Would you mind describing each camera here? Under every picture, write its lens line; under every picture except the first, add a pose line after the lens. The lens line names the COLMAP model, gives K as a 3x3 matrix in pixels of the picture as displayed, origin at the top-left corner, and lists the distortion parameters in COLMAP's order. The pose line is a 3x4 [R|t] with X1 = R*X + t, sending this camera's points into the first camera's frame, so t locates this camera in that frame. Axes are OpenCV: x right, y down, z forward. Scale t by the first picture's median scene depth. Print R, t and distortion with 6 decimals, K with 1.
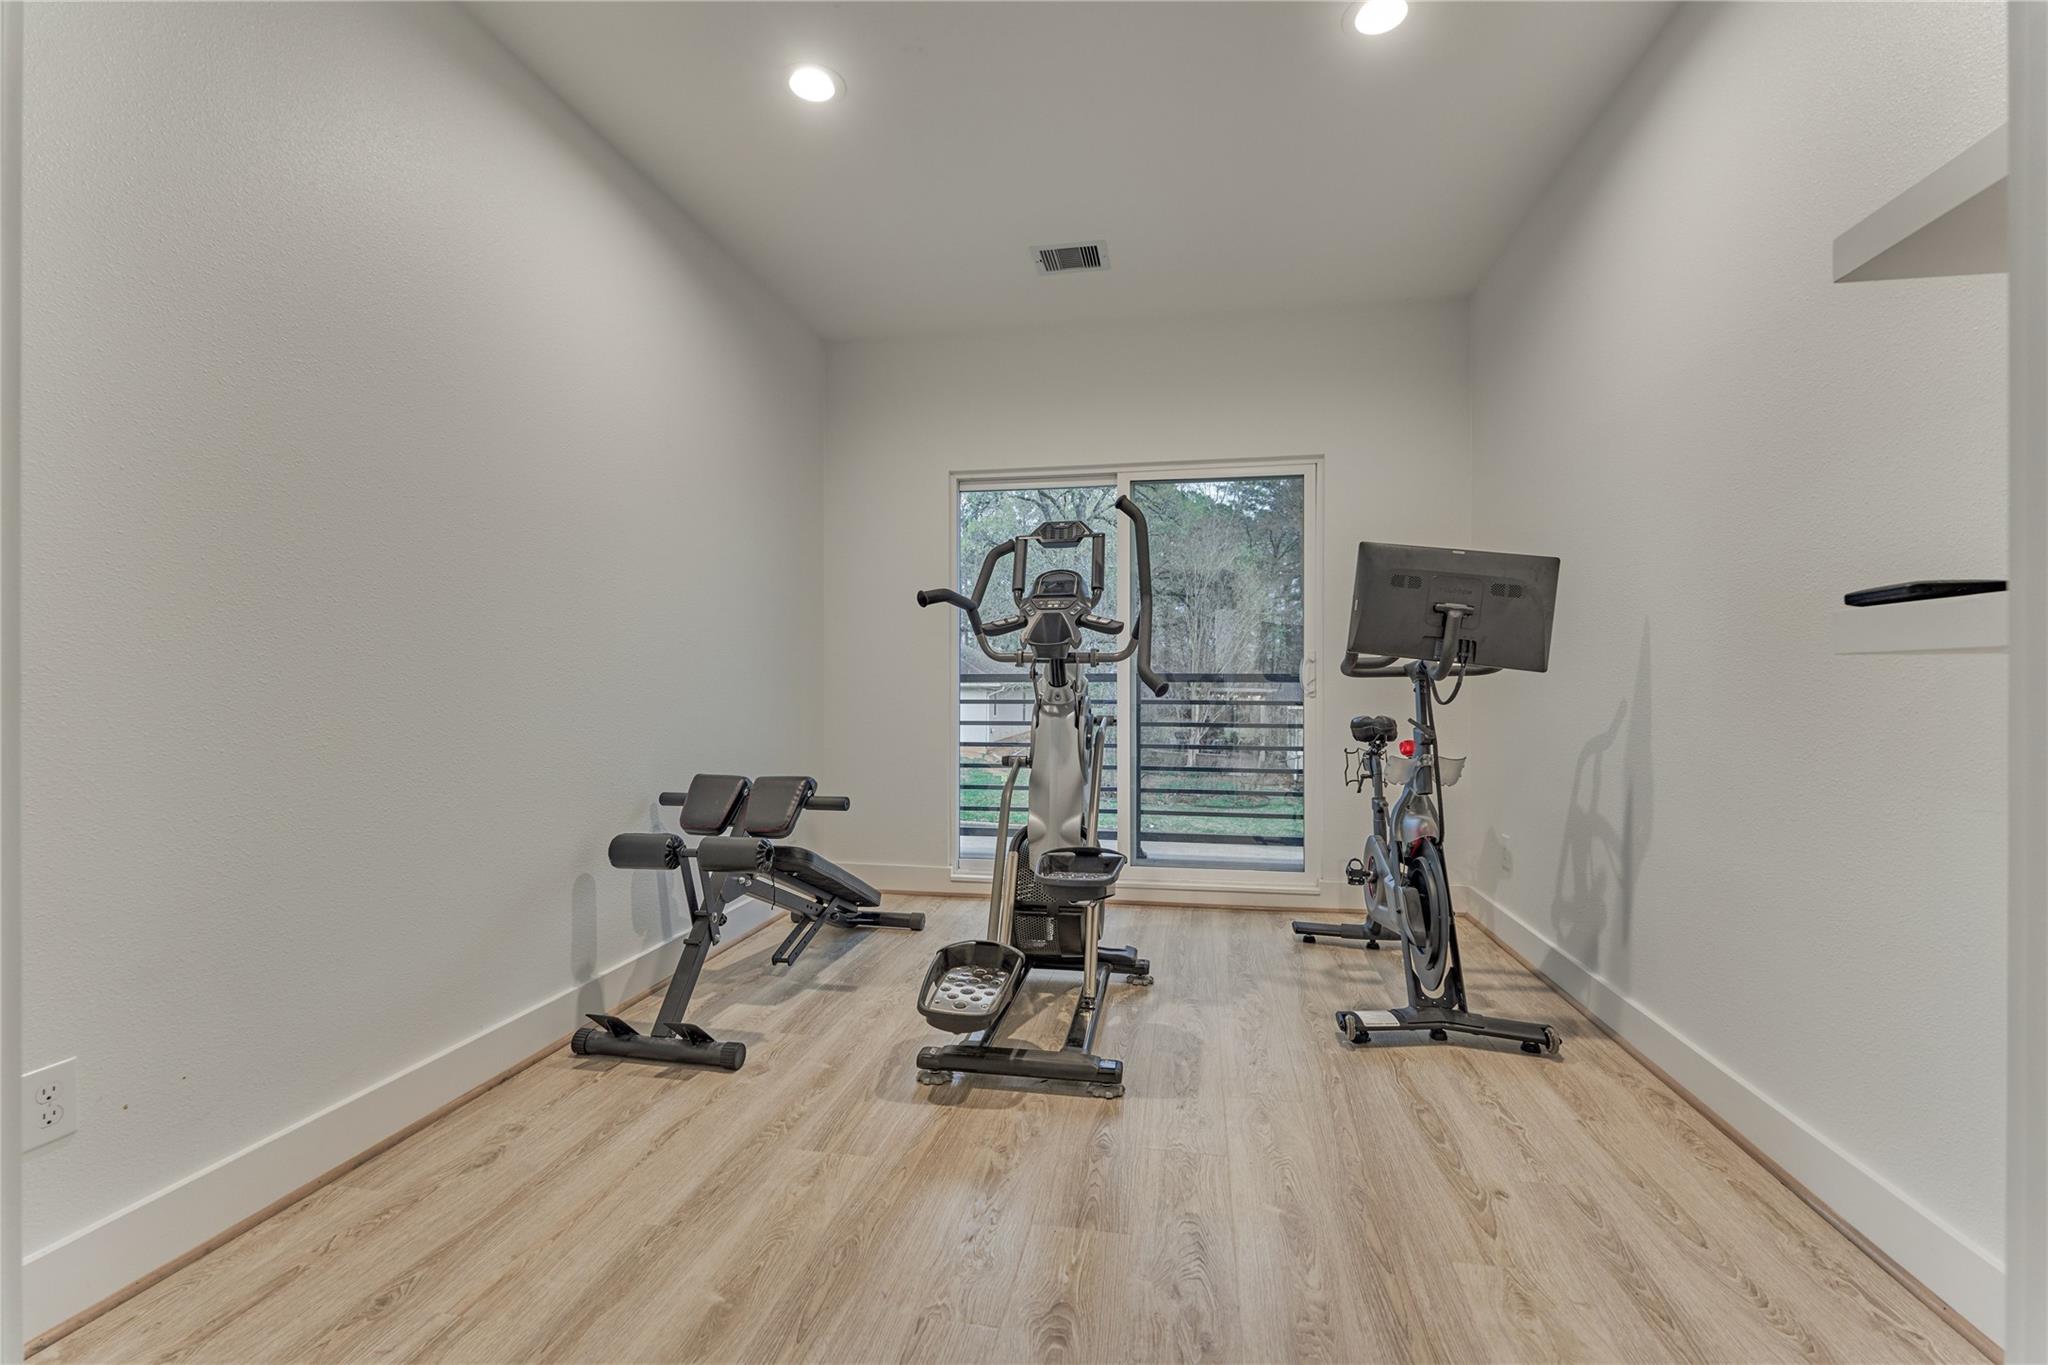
lens RADIAL K [[897.6, 0, 1024.0], [0, 897.6, 682.5], [0, 0, 1]] dist [-0.000344, -0.000404]
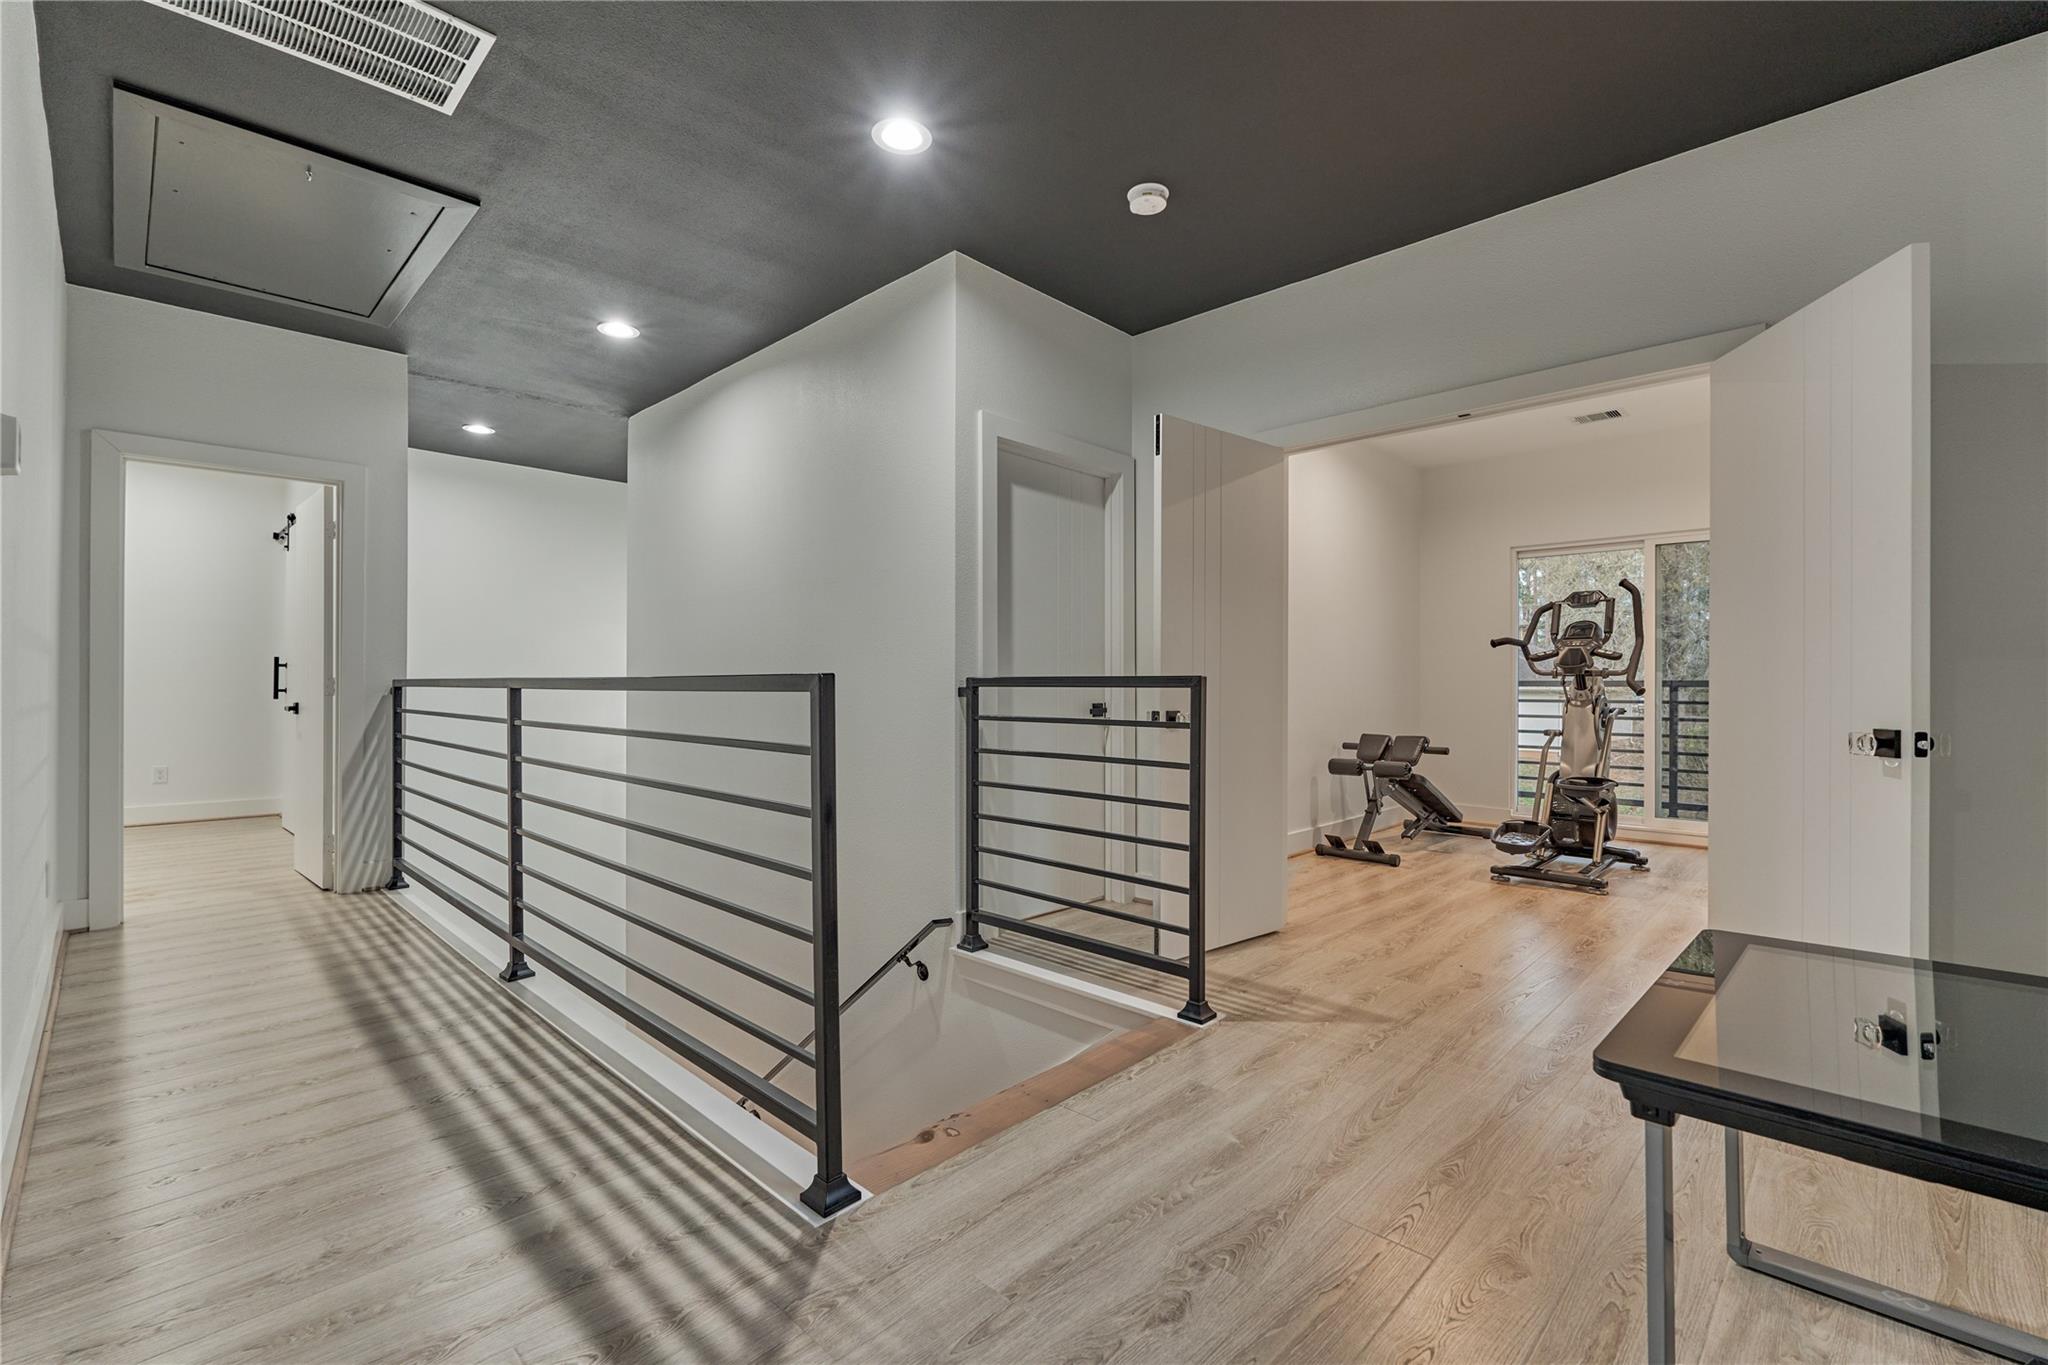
lens RADIAL K [[897.6, 0, 1024.0], [0, 897.6, 682.5], [0, 0, 1]] dist [-0.000344, -0.000404]
pose [[0.841098, 0.000679, -0.540883, 0.071992], [-0.004891, 0.999968, -0.006351, 0.006943], [0.540861, 0.007988, 0.841074, -1.045521]]
